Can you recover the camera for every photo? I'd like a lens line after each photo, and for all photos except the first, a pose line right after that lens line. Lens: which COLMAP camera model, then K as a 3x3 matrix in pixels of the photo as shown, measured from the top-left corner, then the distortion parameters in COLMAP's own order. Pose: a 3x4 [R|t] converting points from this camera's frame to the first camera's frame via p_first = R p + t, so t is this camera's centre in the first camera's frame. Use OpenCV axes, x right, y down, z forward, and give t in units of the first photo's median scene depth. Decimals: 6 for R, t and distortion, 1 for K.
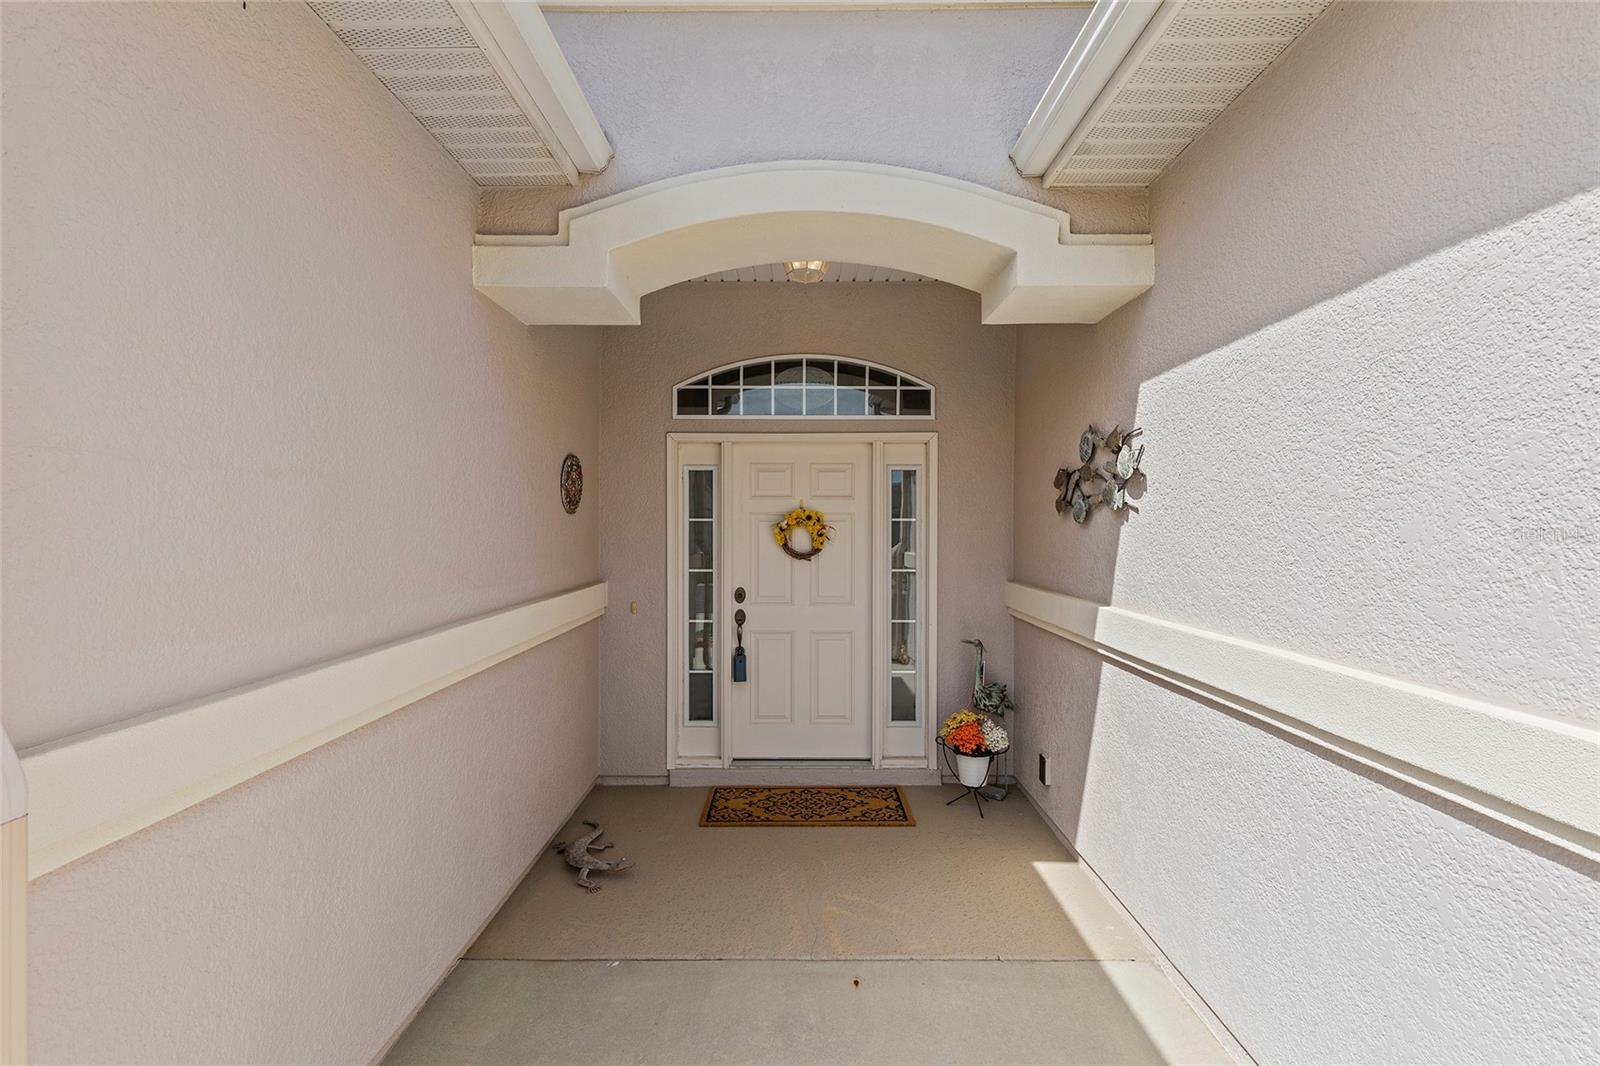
lens RADIAL K [[740.9, 0, 800.0], [0, 740.9, 533.0], [0, 0, 1]] dist [0.013057, -0.000036]
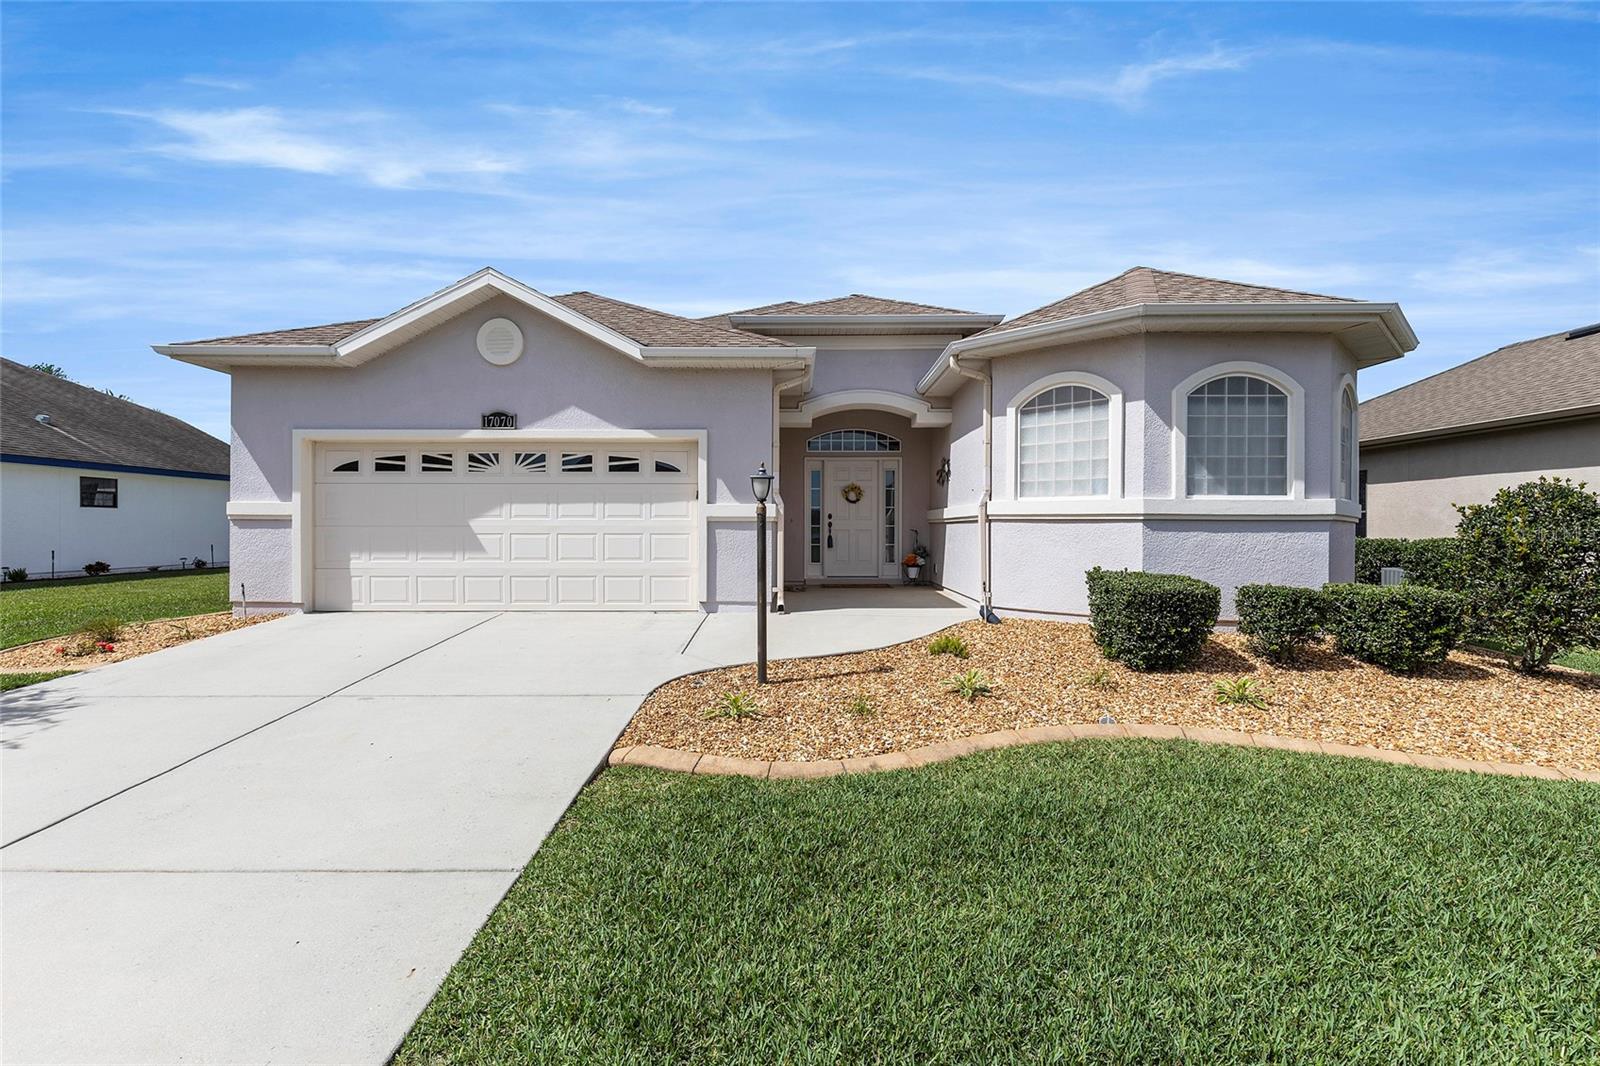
lens RADIAL K [[740.9, 0, 800.0], [0, 740.9, 533.0], [0, 0, 1]] dist [0.013057, -0.000036]
pose [[0.999985, -0.000792, 0.005380, -0.211057], [0.000838, 0.999963, -0.008507, 0.171817], [-0.005373, 0.008511, 0.999949, -1.765724]]
